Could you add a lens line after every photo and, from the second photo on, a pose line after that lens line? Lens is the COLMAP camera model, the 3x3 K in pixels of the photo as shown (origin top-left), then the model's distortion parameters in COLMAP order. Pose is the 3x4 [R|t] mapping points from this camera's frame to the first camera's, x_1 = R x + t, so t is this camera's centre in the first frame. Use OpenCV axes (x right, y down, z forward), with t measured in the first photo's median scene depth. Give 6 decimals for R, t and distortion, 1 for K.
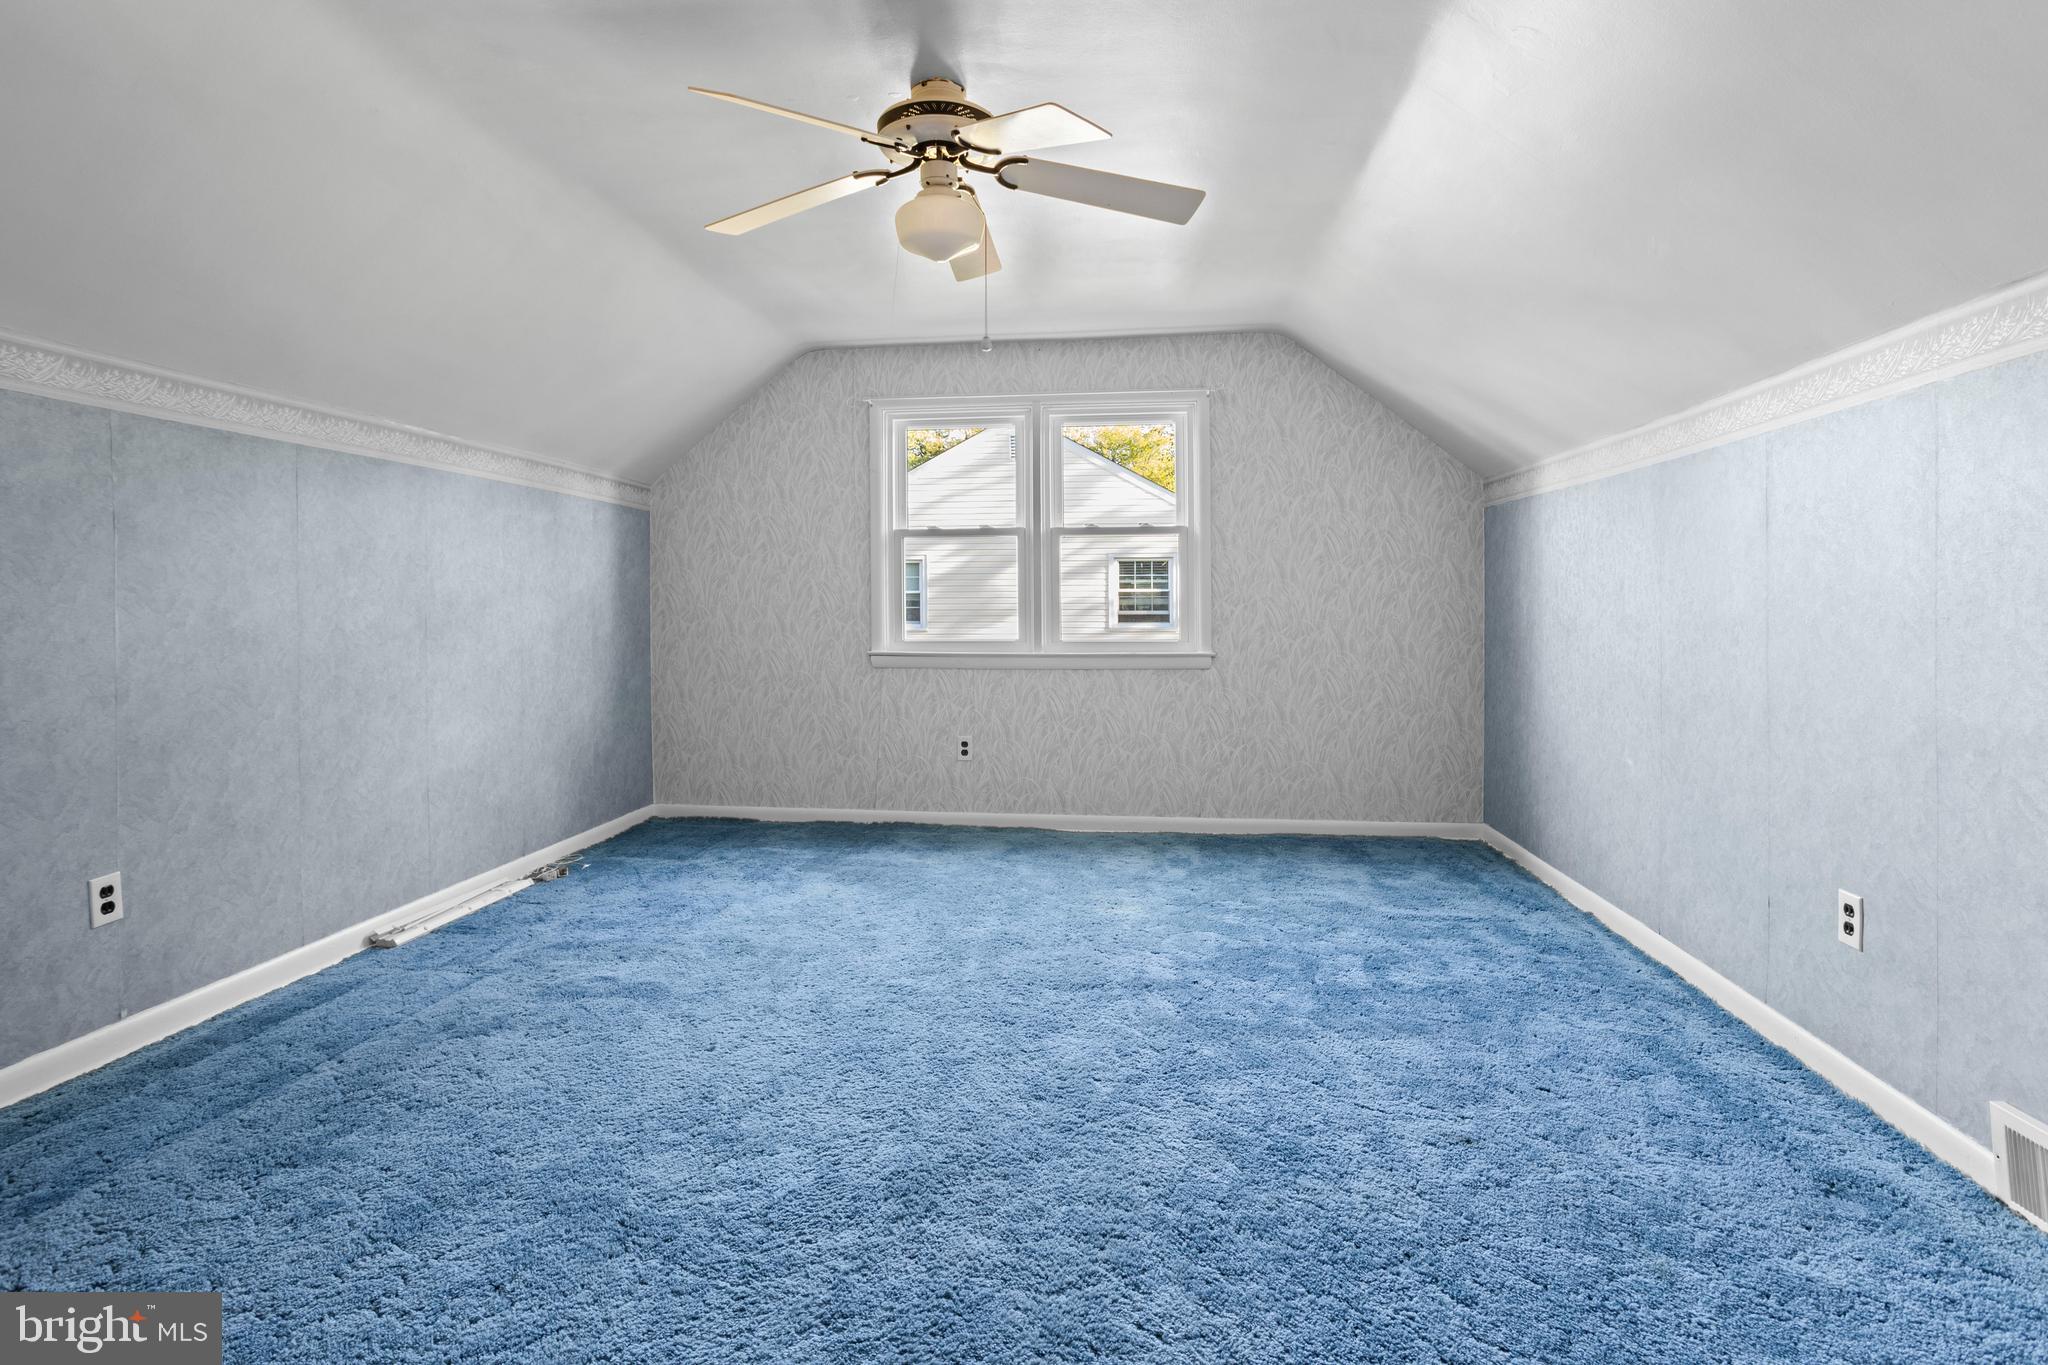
lens RADIAL K [[1020.3, 0, 1019.8], [0, 1020.3, 615.1], [0, 0, 1]] dist [-0.044179, 0.025323]
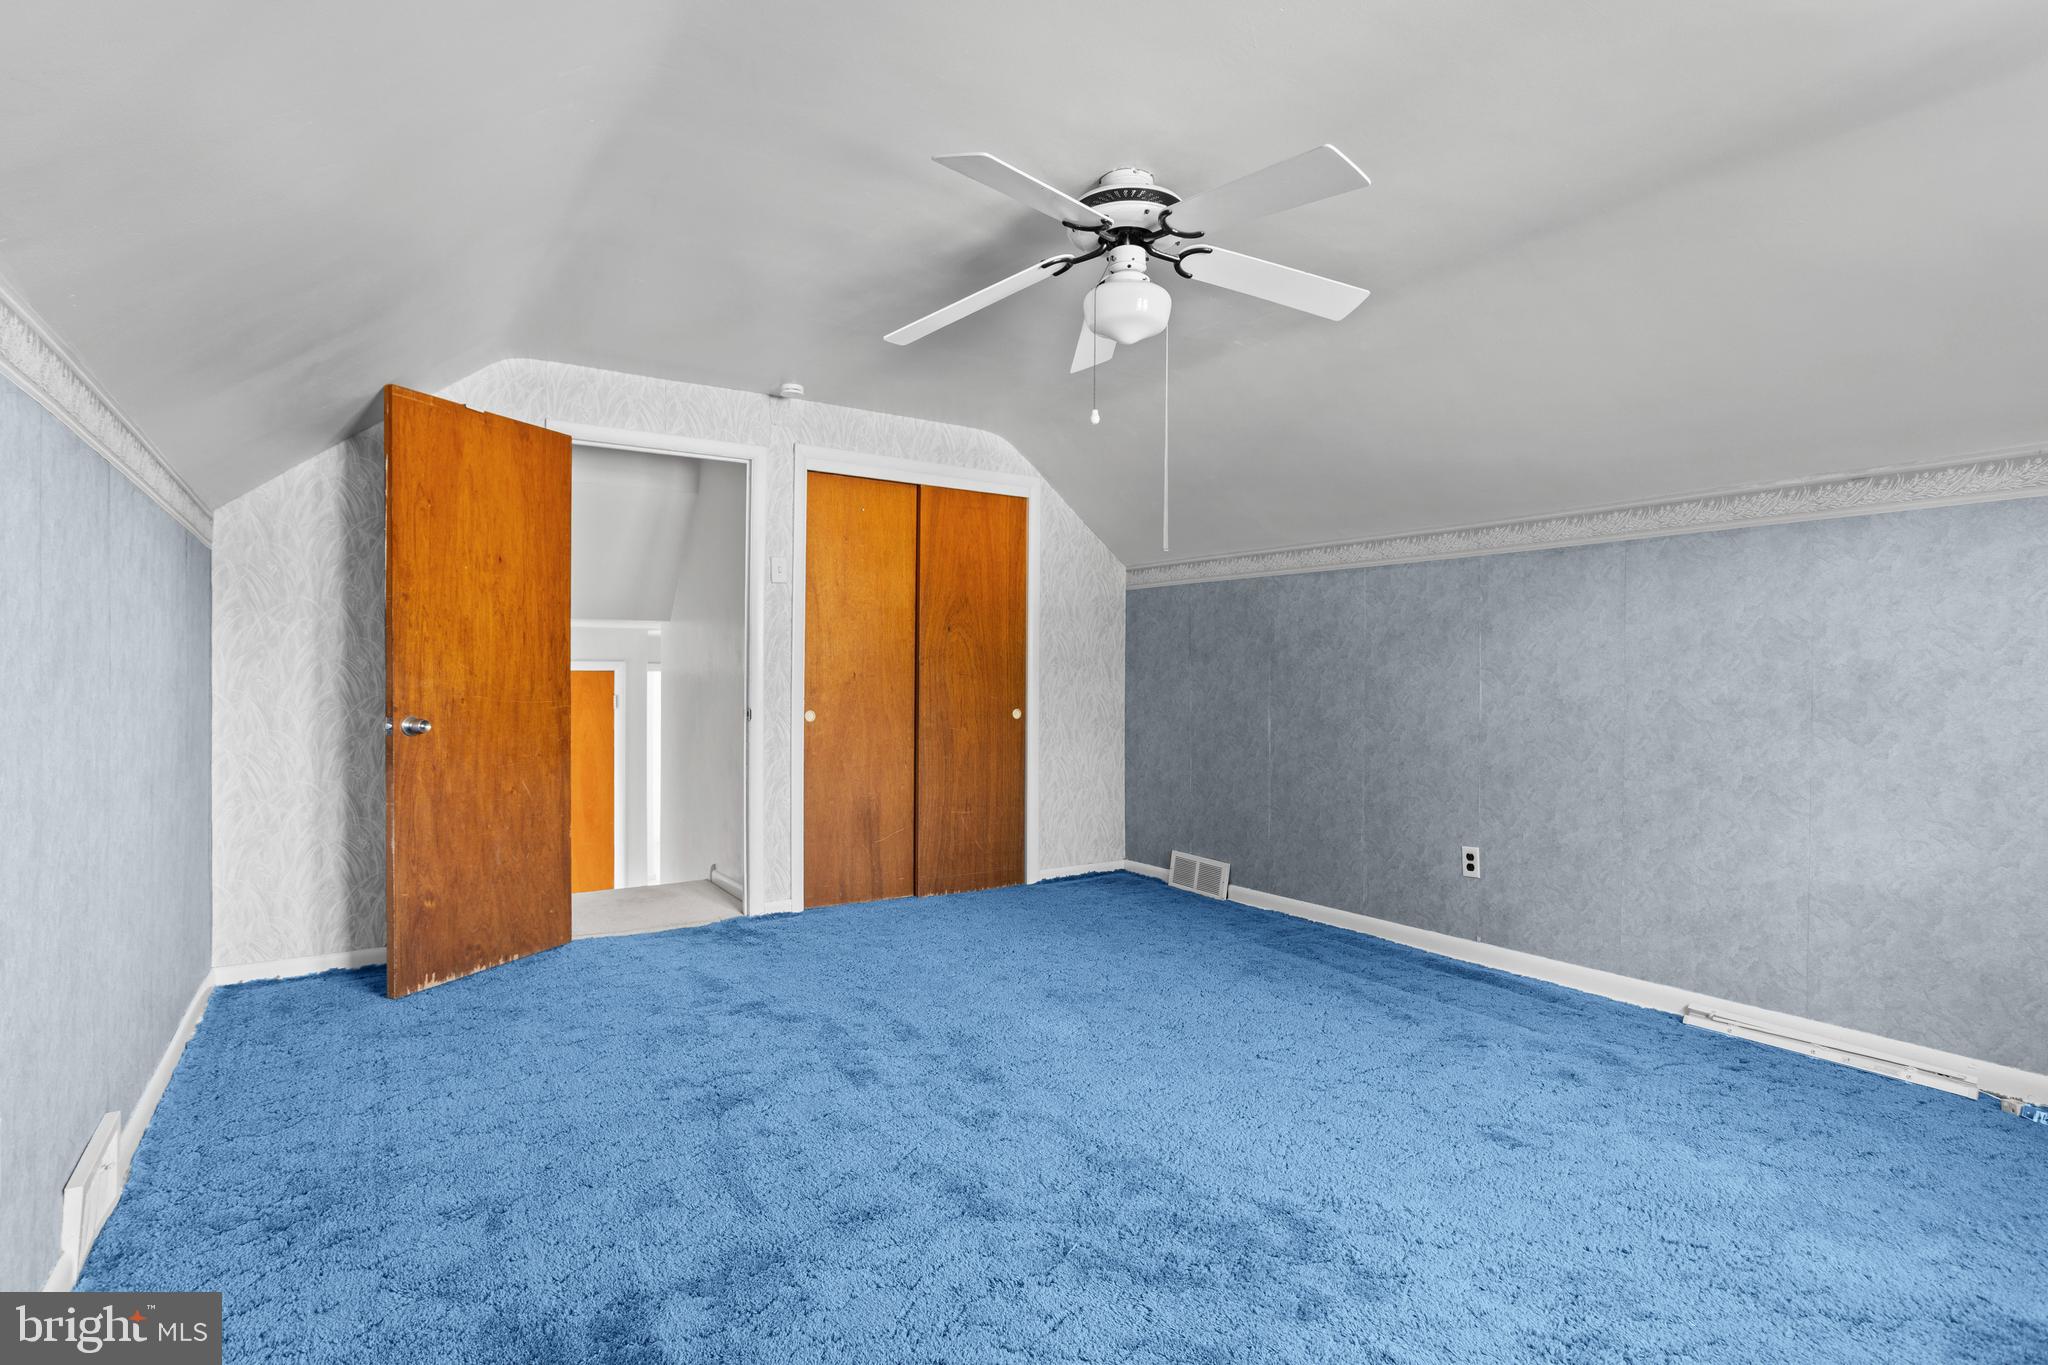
lens RADIAL K [[1020.3, 0, 1023.6], [0, 1020.3, 682.2], [0, 0, 1]] dist [-0.044179, 0.025323]
pose [[-0.757237, 0.003918, -0.653129, 0.618565], [-0.008148, 0.999848, 0.015444, -0.021331], [0.653090, 0.017016, -0.757089, 1.571526]]
